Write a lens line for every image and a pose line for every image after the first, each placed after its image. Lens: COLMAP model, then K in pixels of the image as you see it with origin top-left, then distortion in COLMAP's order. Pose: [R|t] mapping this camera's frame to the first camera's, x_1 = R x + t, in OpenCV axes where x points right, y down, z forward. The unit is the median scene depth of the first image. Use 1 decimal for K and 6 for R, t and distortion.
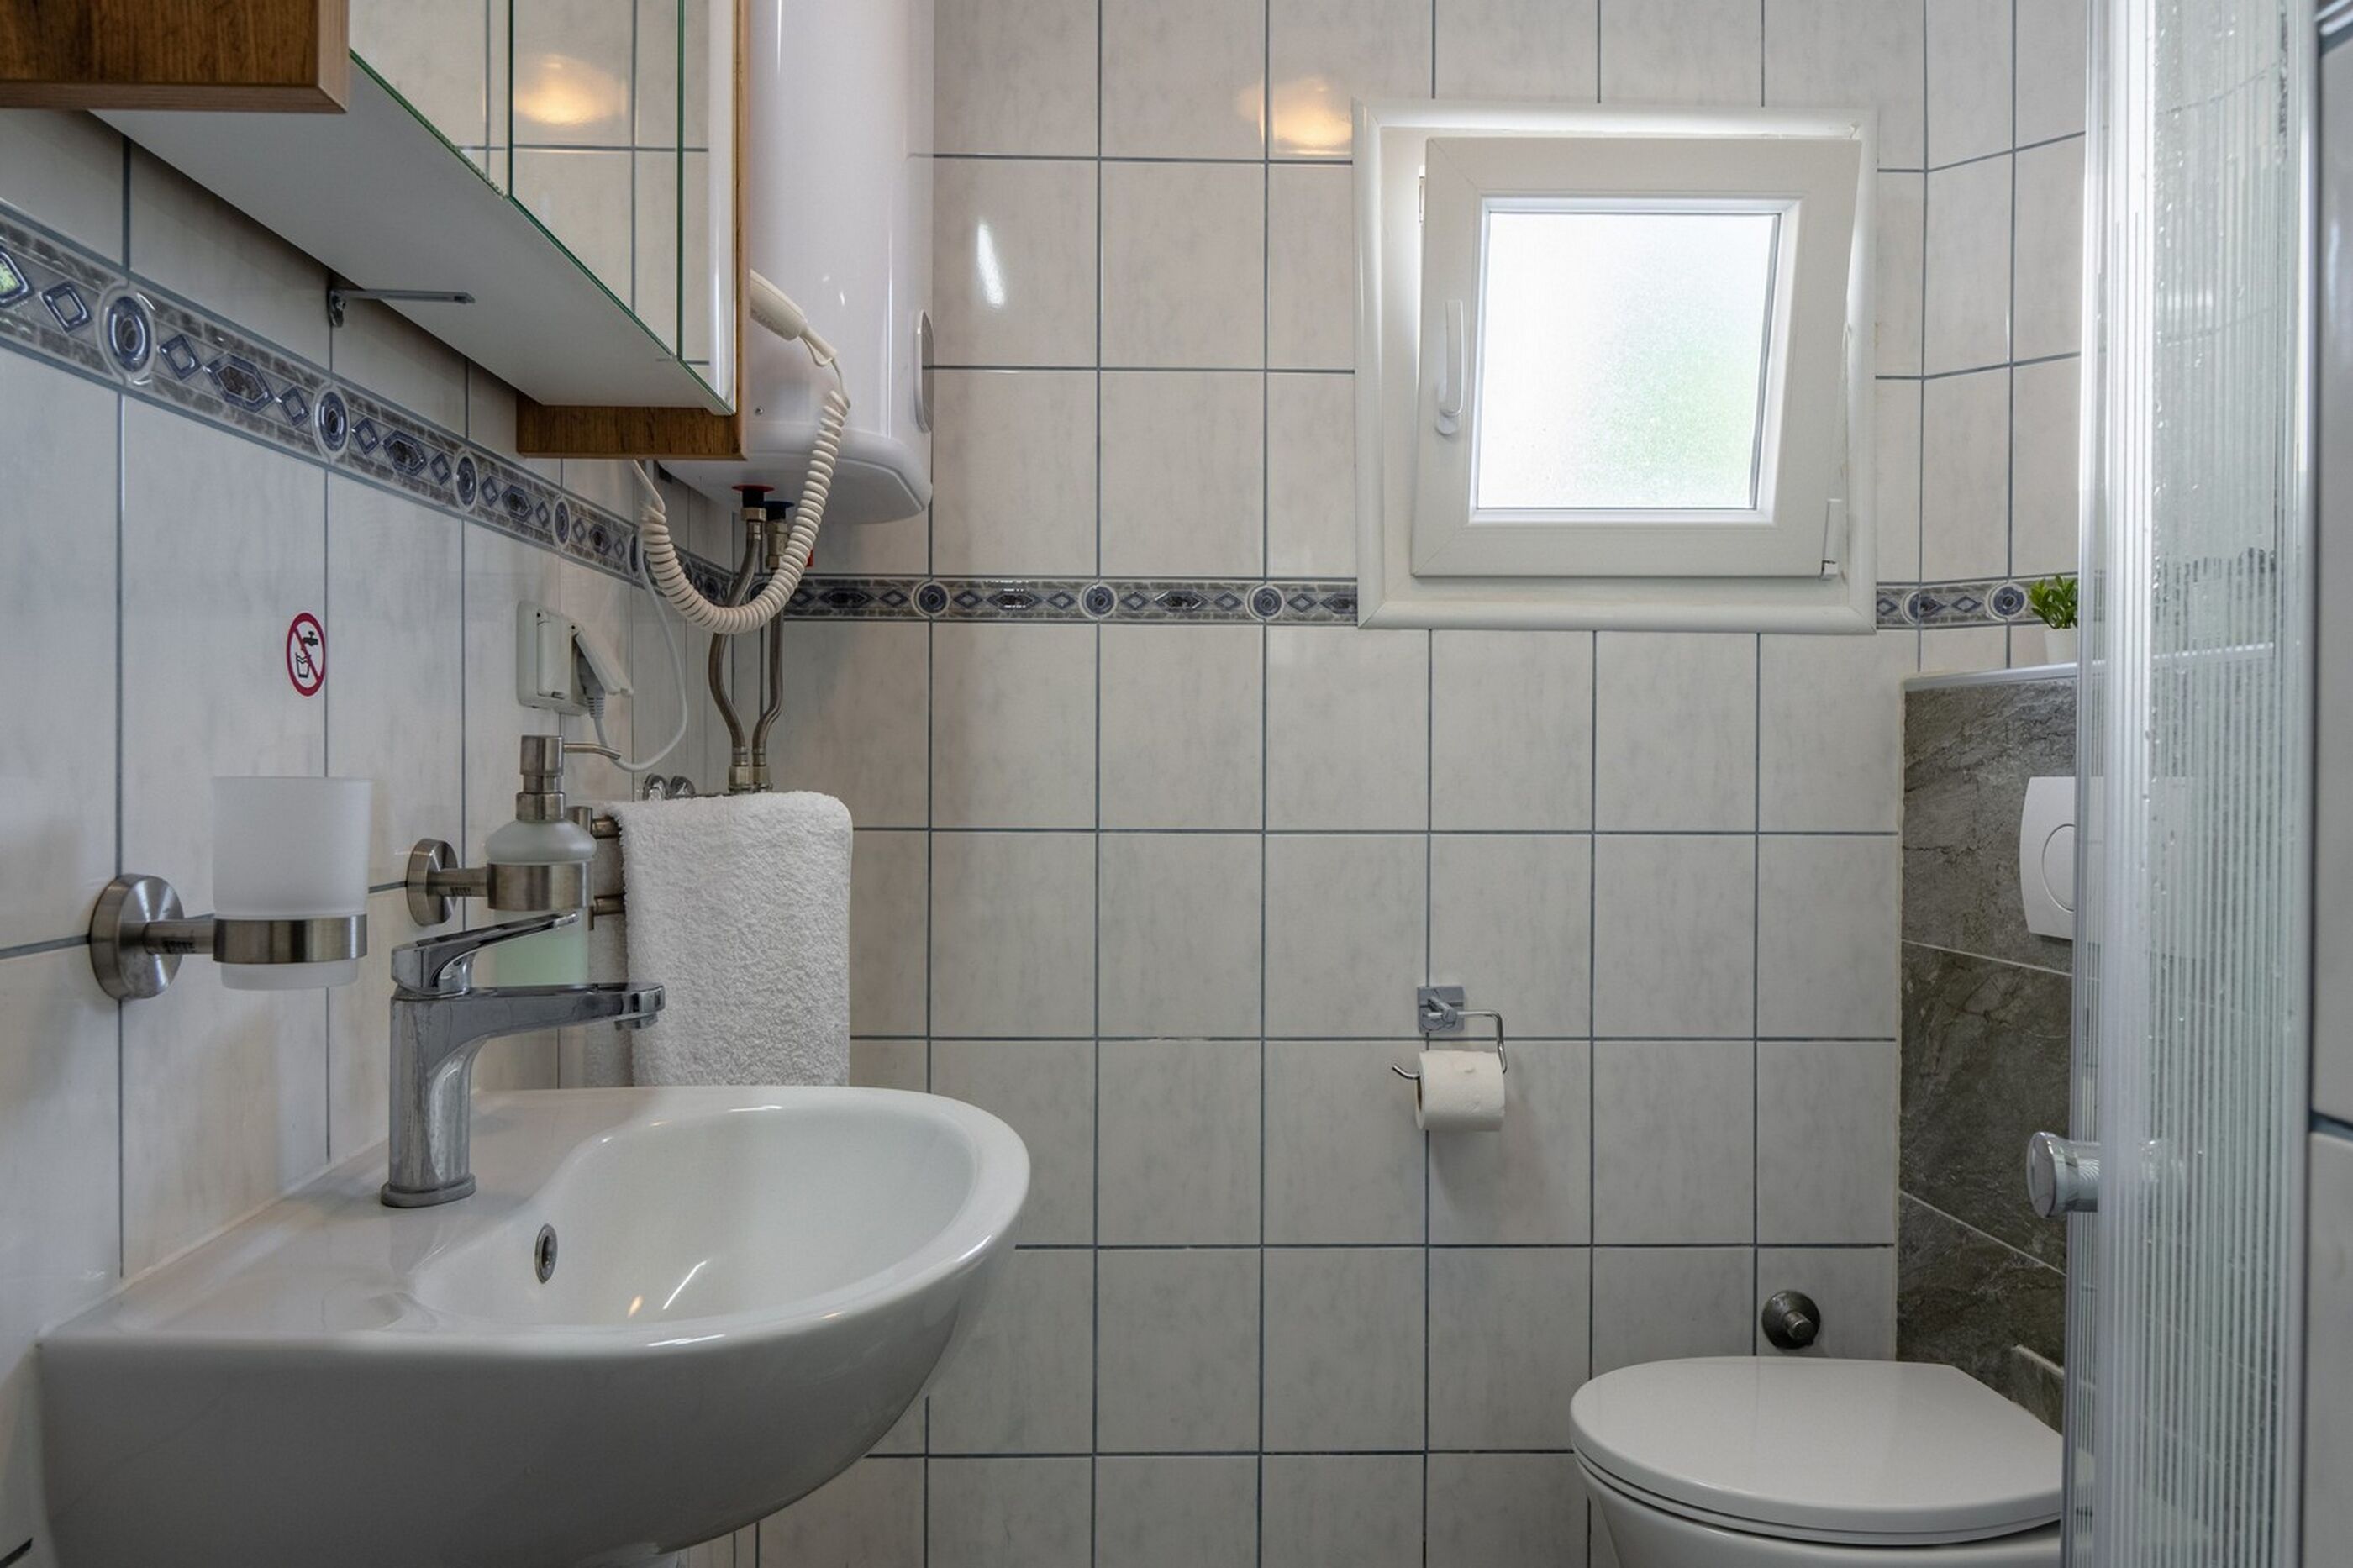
lens RADIAL K [[1658.3, 0, 1176.5], [0, 1658.3, 784.0], [0, 0, 1]] dist [-0.000963, 0.000113]
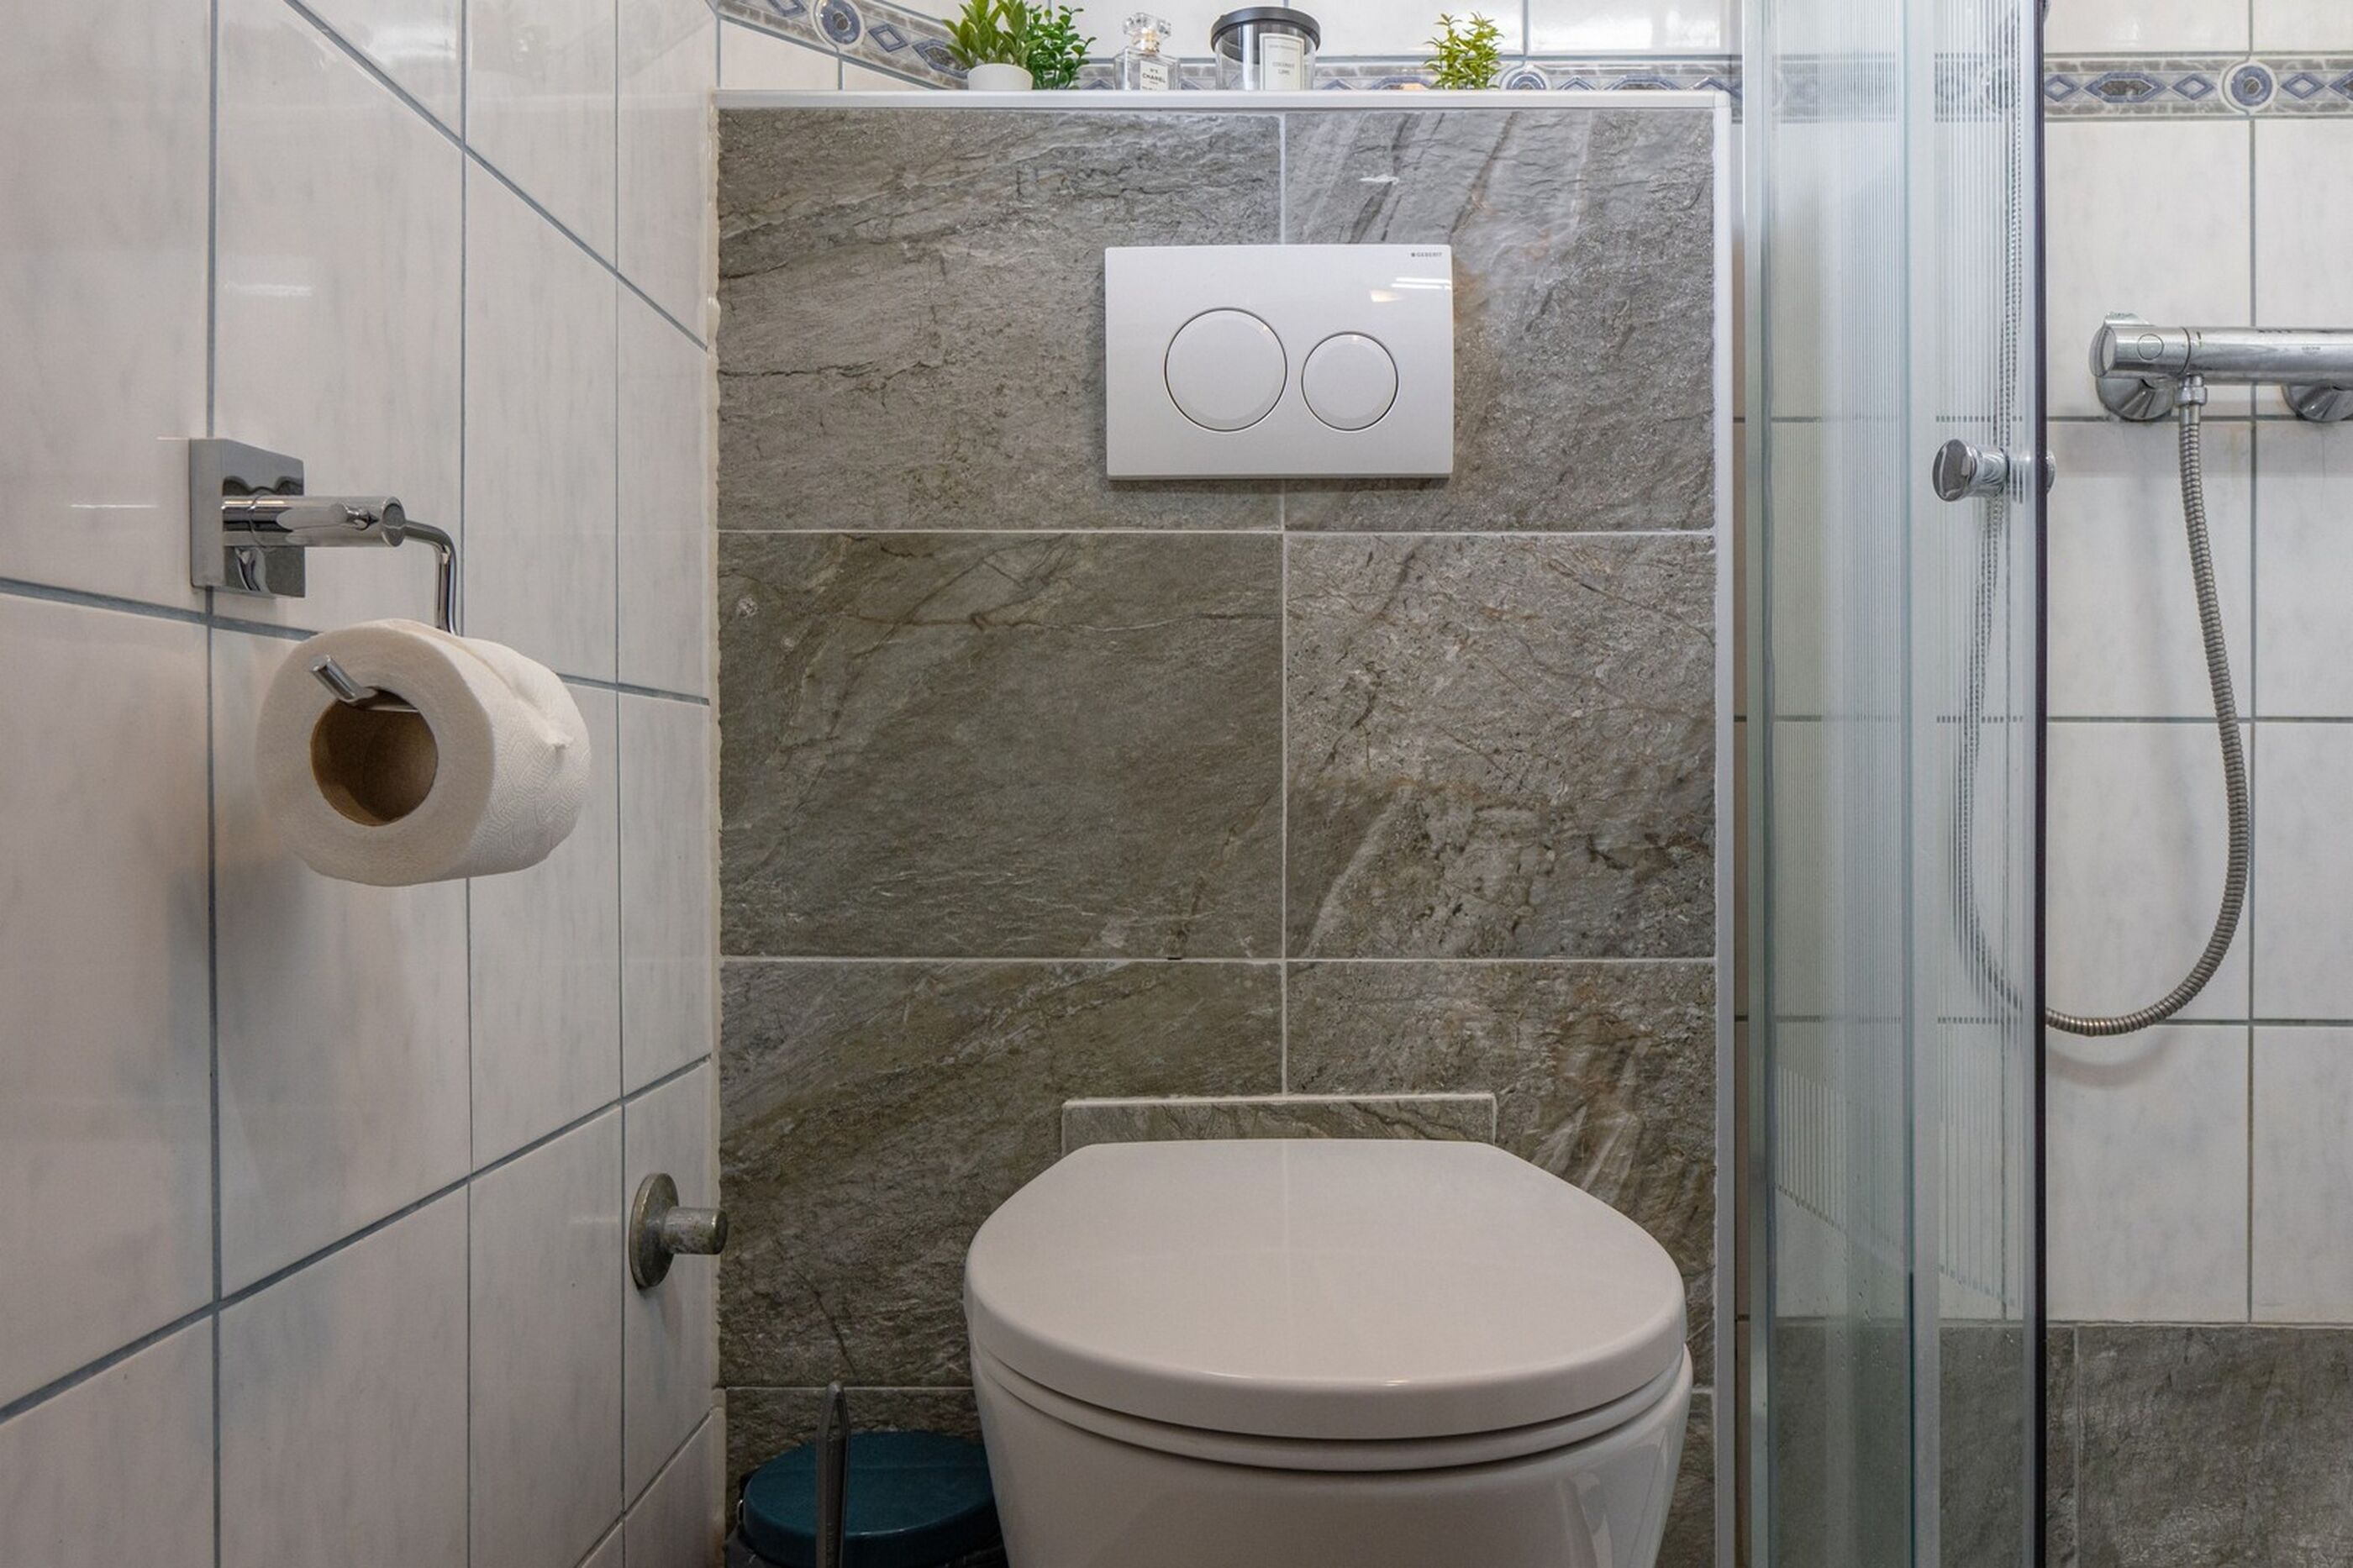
lens RADIAL K [[1658.3, 0, 1176.5], [0, 1658.3, 784.0], [0, 0, 1]] dist [-0.000963, 0.000113]
pose [[0.068779, 0.000157, 0.997632, -0.147582], [0.011833, 0.999930, -0.000973, 0.200759], [-0.997562, 0.011872, 0.068772, 0.861042]]
